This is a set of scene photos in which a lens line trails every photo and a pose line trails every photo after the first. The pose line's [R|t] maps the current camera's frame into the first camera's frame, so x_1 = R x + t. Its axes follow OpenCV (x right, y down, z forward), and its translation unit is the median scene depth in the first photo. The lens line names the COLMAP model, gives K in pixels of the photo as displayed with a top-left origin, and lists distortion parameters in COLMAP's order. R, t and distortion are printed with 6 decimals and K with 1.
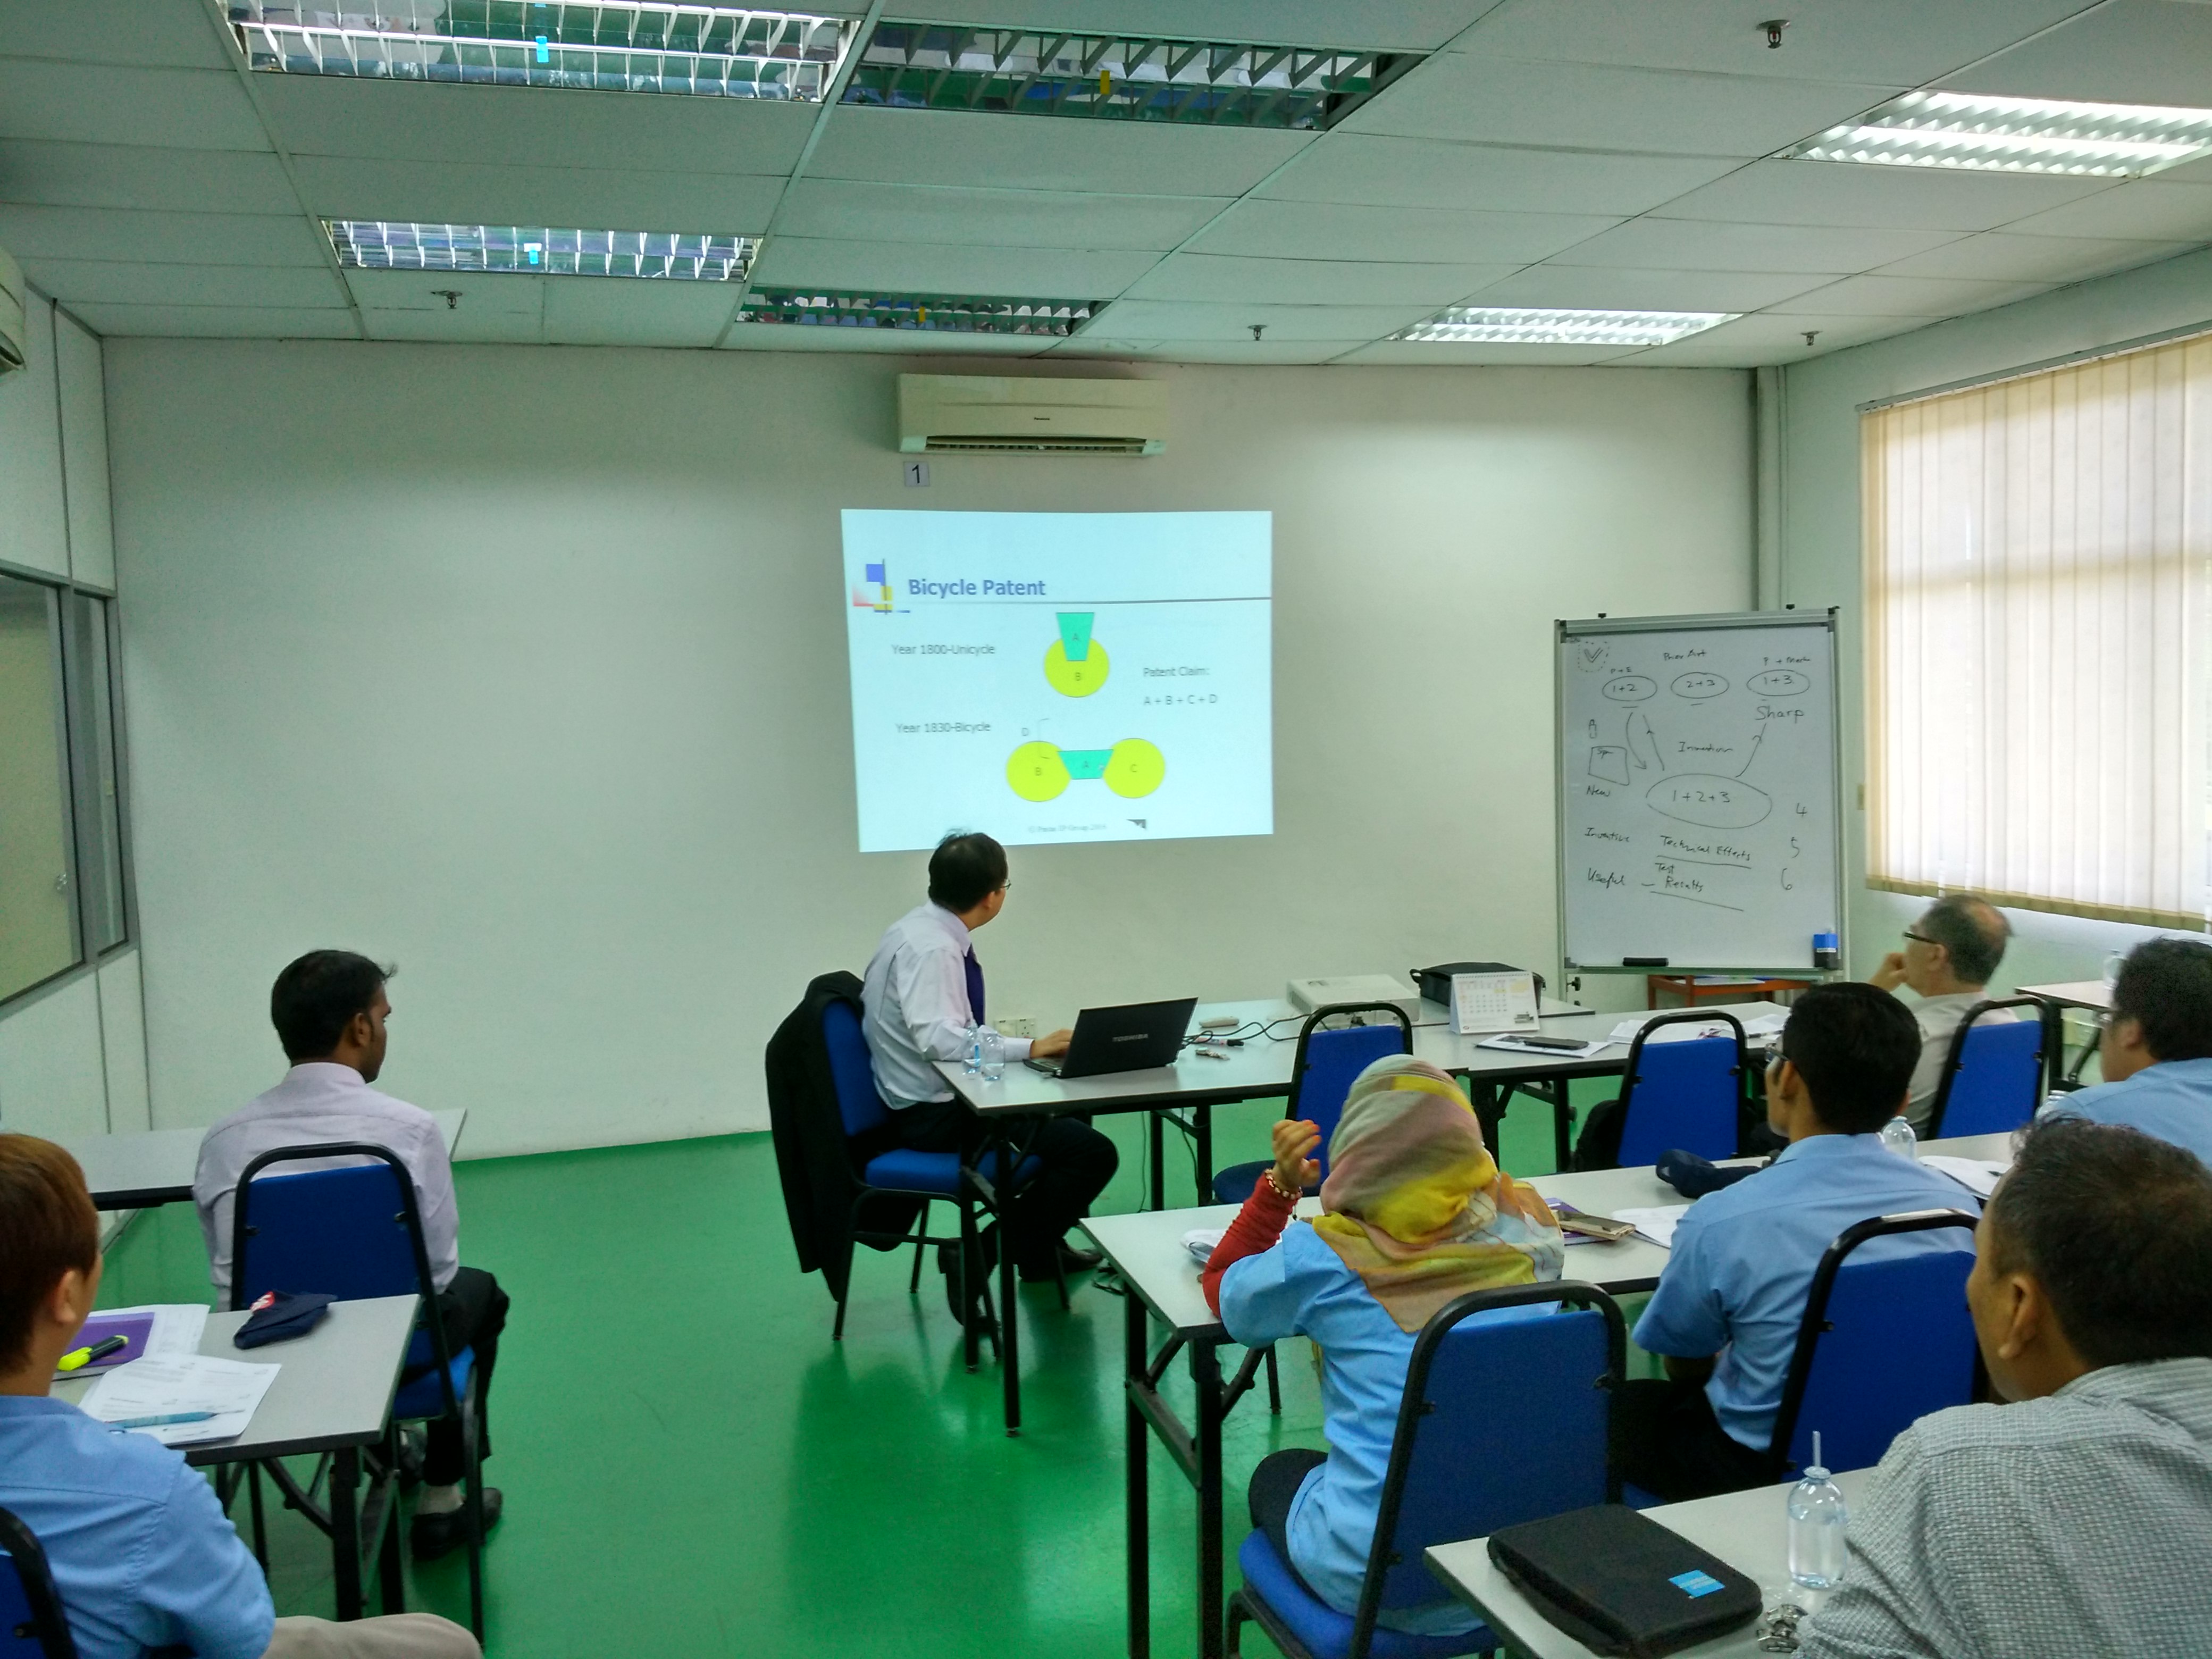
lens RADIAL K [[1894.6, 0, 1112.4], [0, 1894.6, 813.6], [0, 0, 1]] dist [0.082500, -0.161750]
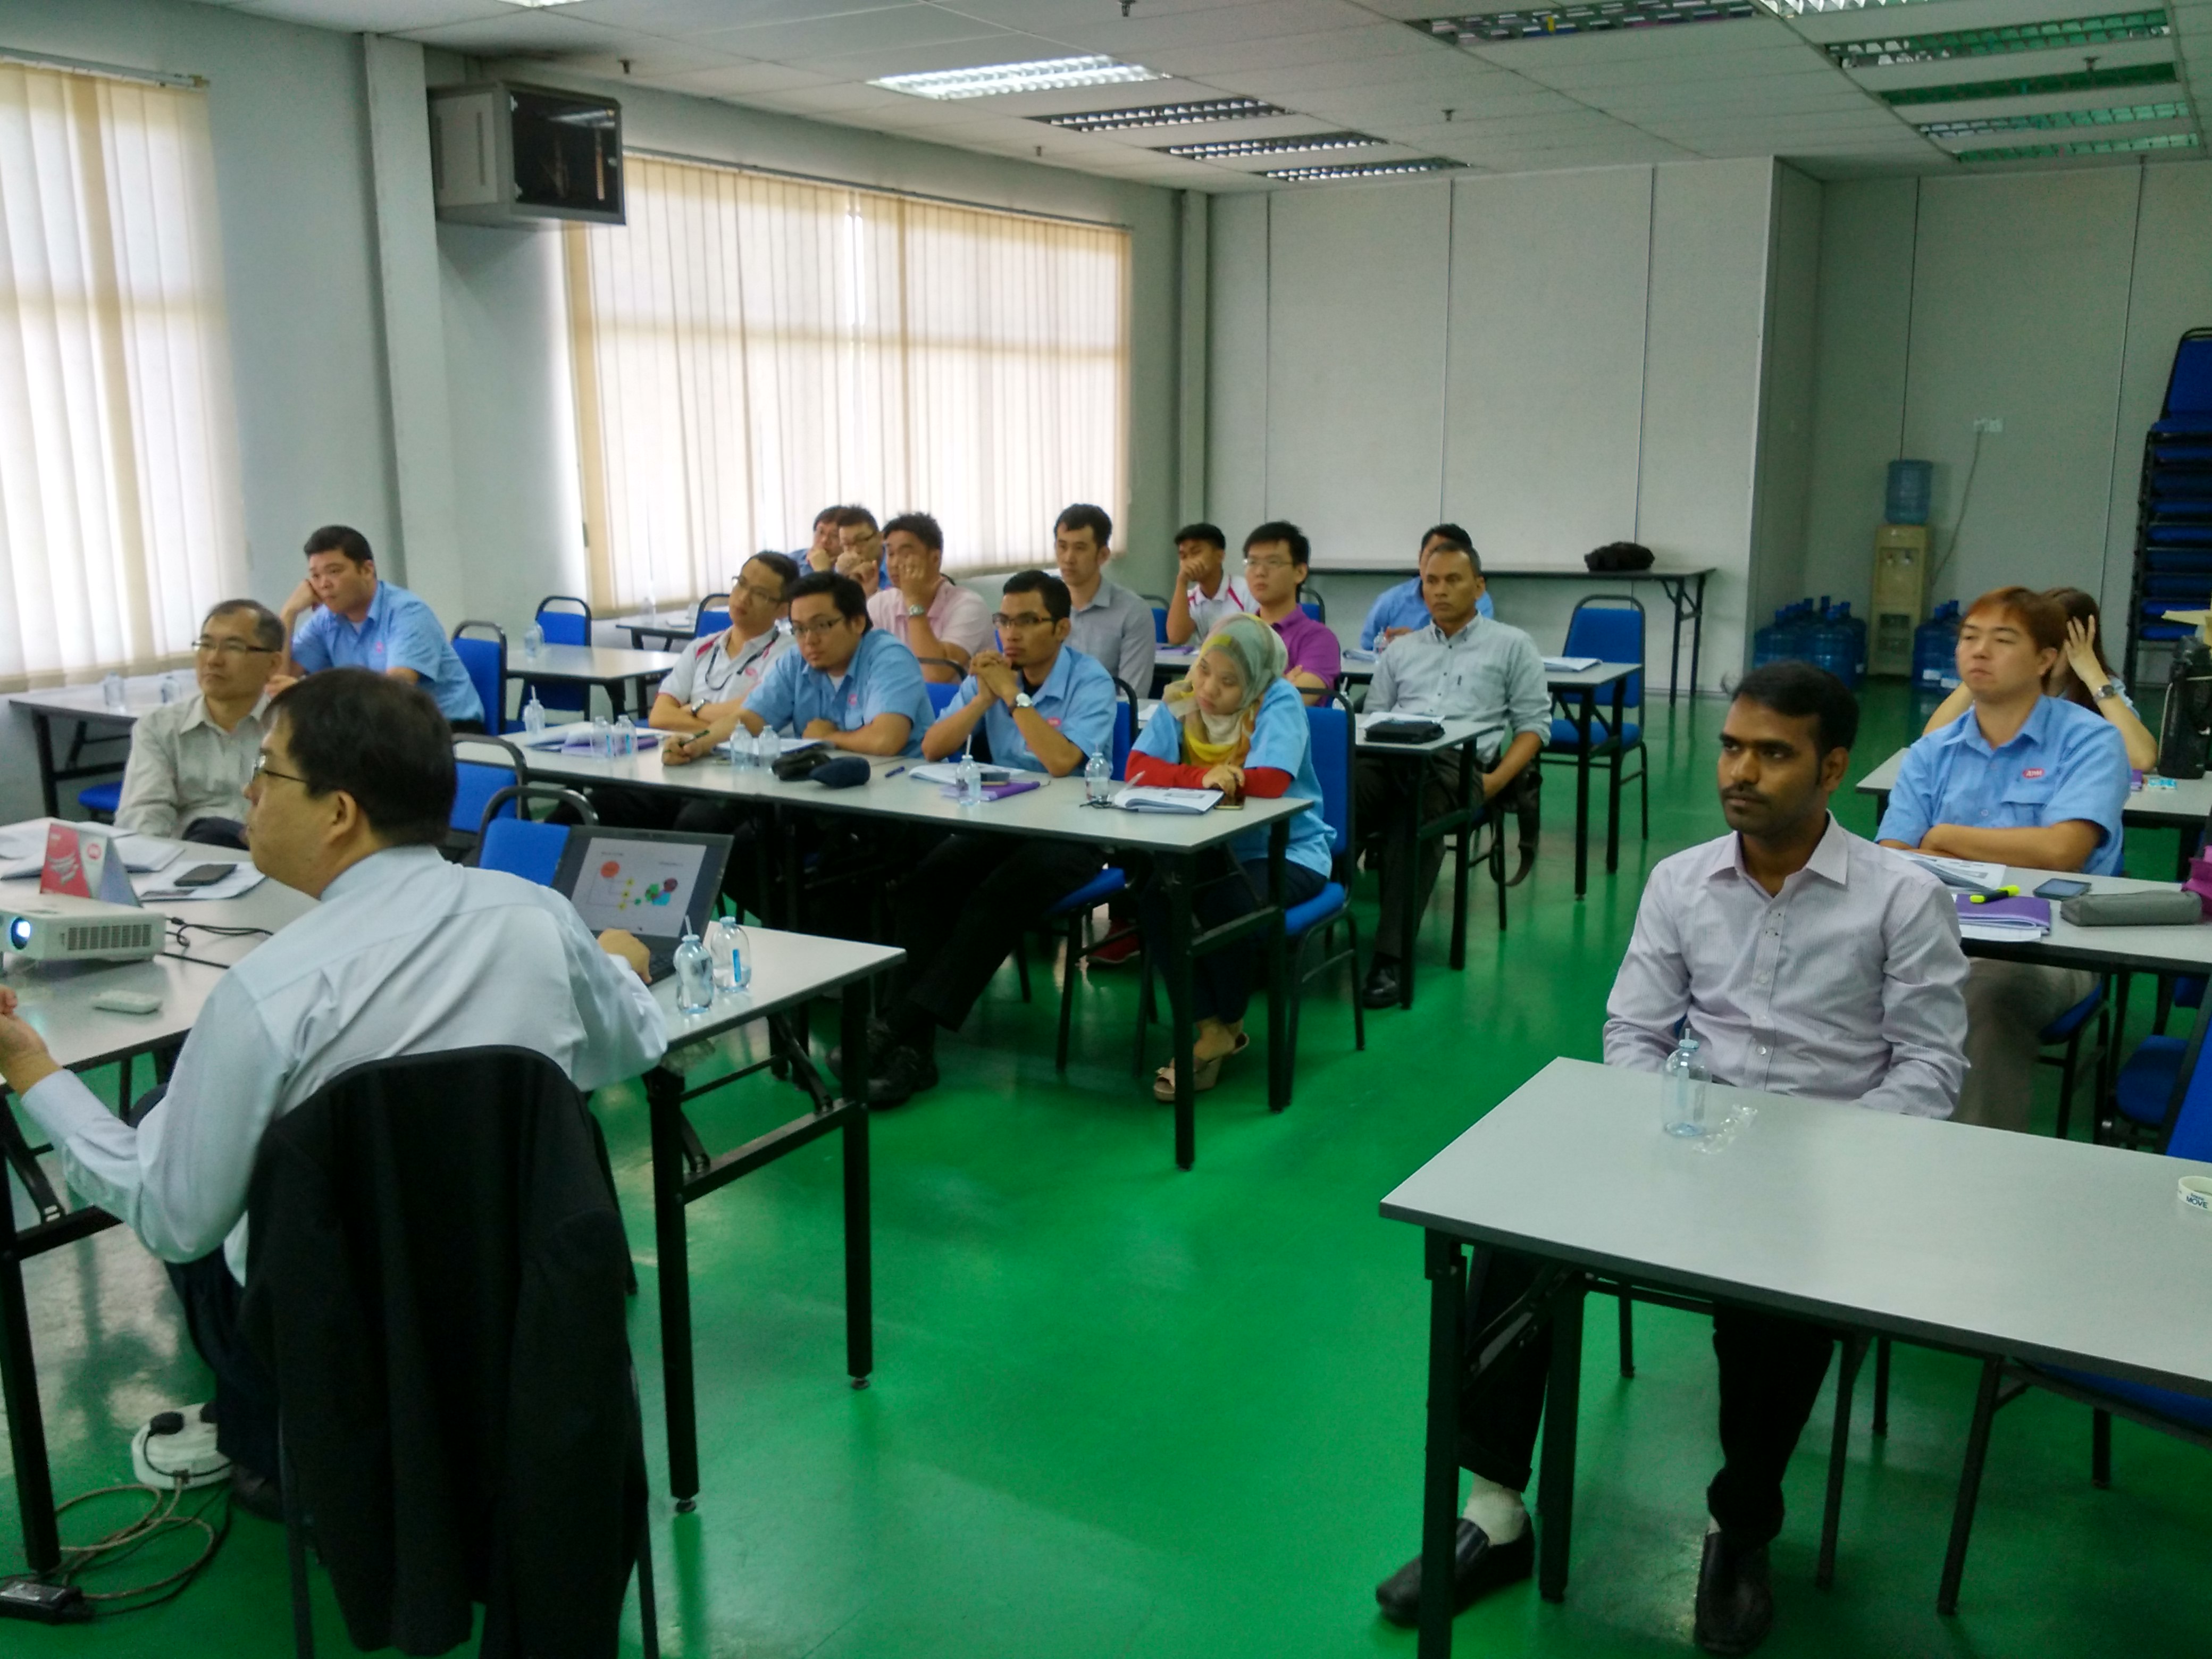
lens RADIAL K [[1919.6, 0, 1117.0], [0, 1919.6, 836.4], [0, 0, 1]] dist [-0.012011, -0.000645]
pose [[-0.622922, -0.123118, 0.772535, -0.846181], [0.070043, 0.974793, 0.211830, -0.069351], [-0.779142, 0.186064, -0.598596, 2.050129]]
